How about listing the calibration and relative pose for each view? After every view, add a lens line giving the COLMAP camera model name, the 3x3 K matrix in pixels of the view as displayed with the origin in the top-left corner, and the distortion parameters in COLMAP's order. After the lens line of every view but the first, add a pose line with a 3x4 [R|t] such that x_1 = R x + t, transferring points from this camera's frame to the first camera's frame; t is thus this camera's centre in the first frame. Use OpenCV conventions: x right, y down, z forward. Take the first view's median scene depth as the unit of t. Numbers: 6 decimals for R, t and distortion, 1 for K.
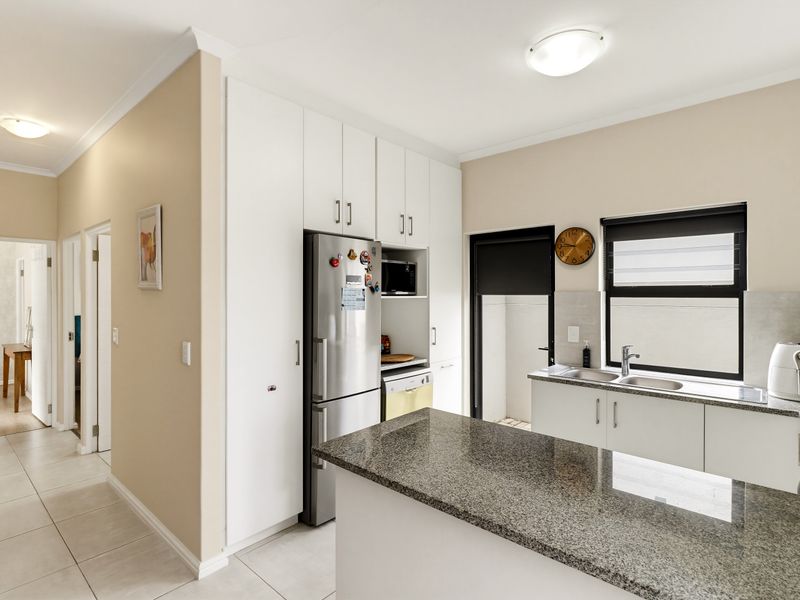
lens RADIAL K [[419.4, 0, 398.9], [0, 419.4, 296.8], [0, 0, 1]] dist [0.000103, -0.000742]
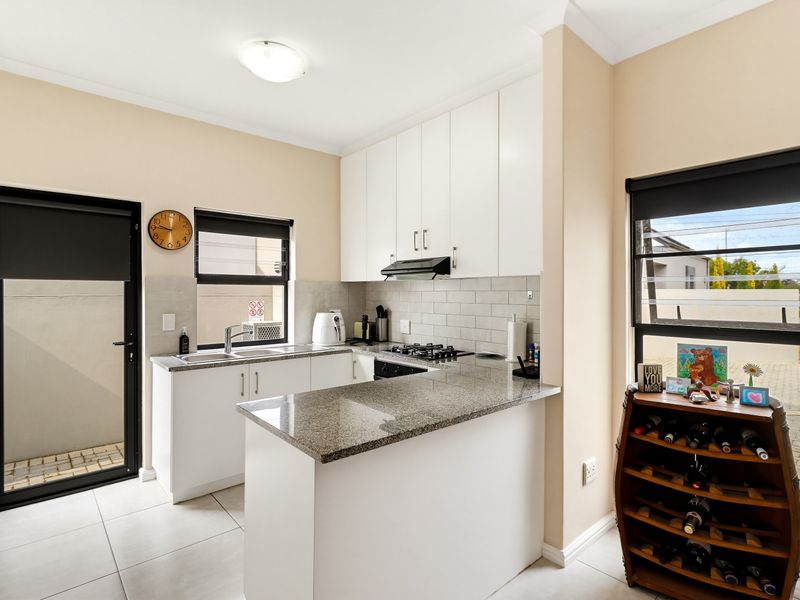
lens RADIAL K [[419.4, 0, 397.7], [0, 419.4, 289.9], [0, 0, 1]] dist [0.000103, -0.000742]
pose [[0.137922, 0.005425, 0.990428, -0.470598], [0.005910, 0.999963, -0.006300, 0.025305], [-0.990425, 0.006722, 0.137885, 0.358200]]
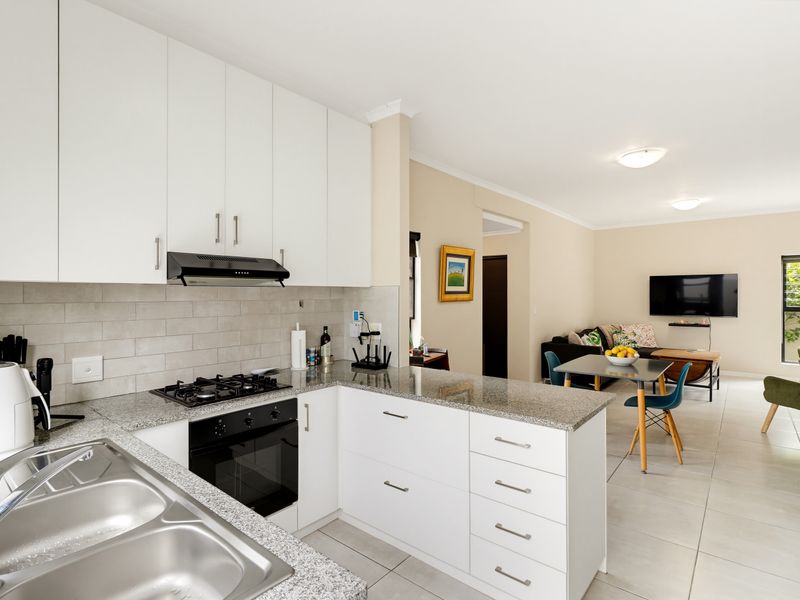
lens RADIAL K [[419.4, 0, 393.4], [0, 419.4, 295.4], [0, 0, 1]] dist [0.000103, -0.000742]
pose [[-0.999831, 0.005226, -0.017653, 0.278752], [0.005113, 0.999966, 0.006485, 0.008104], [0.017687, 0.006394, -0.999823, 1.159107]]
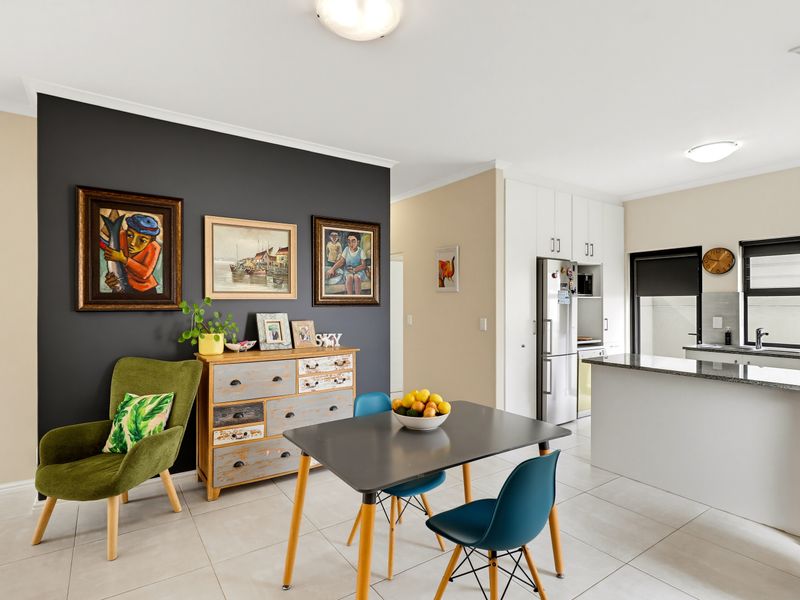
lens RADIAL K [[419.4, 0, 397.4], [0, 419.4, 305.0], [0, 0, 1]] dist [0.000103, -0.000742]
pose [[0.966989, 0.000847, -0.254818, -0.280297], [-0.002130, 0.999986, -0.004758, 0.039577], [0.254811, 0.005144, 0.966977, -0.674634]]
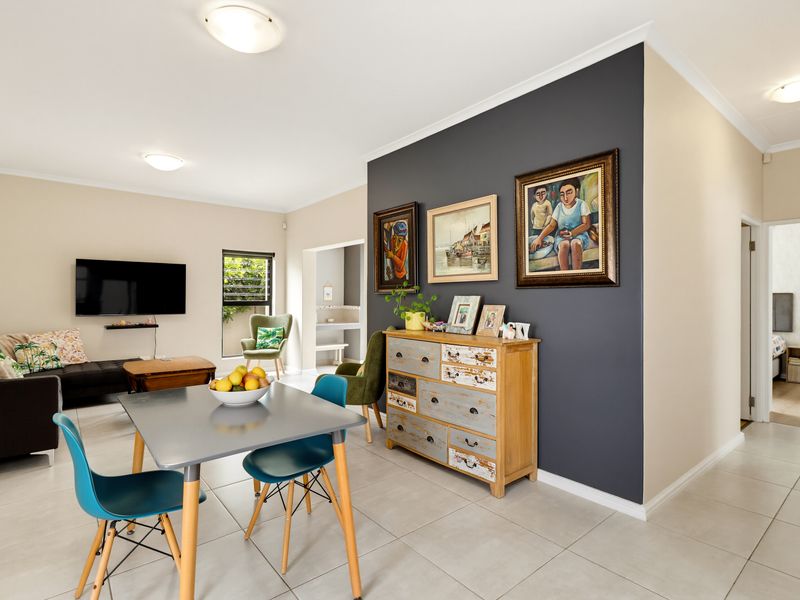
lens RADIAL K [[419.4, 0, 406.9], [0, 419.4, 299.1], [0, 0, 1]] dist [0.000103, -0.000742]
pose [[-0.159758, 0.006082, -0.987137, 0.173727], [-0.006862, 0.999950, 0.007272, 0.058254], [0.987132, 0.007935, -0.159709, 0.307207]]
